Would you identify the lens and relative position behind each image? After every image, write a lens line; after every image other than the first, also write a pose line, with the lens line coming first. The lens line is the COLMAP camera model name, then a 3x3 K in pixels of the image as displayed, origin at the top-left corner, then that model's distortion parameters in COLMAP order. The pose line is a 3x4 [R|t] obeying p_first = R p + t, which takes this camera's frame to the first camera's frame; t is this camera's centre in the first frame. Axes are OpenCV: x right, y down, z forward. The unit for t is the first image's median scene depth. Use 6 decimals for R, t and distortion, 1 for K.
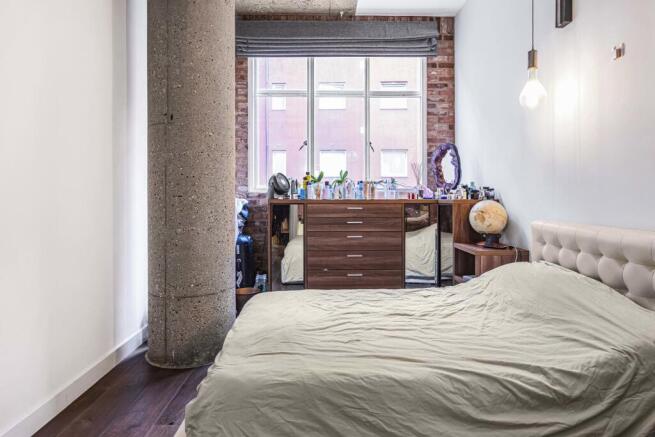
lens RADIAL K [[389.7, 0, 328.0], [0, 389.7, 196.4], [0, 0, 1]] dist [-0.001452, -0.001741]
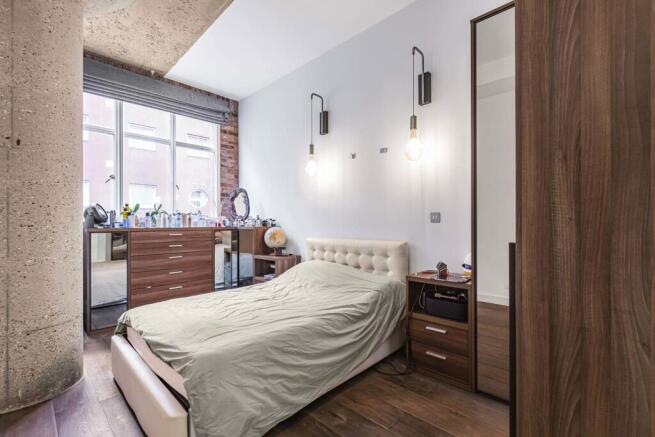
lens RADIAL K [[297.7, 0, 326.6], [0, 297.7, 222.2], [0, 0, 1]] dist [-0.000284, -0.000213]
pose [[0.712835, 0.001194, 0.701331, -0.257739], [0.004682, 0.999968, -0.006461, -0.000916], [-0.701317, 0.007889, 0.712806, -0.025328]]
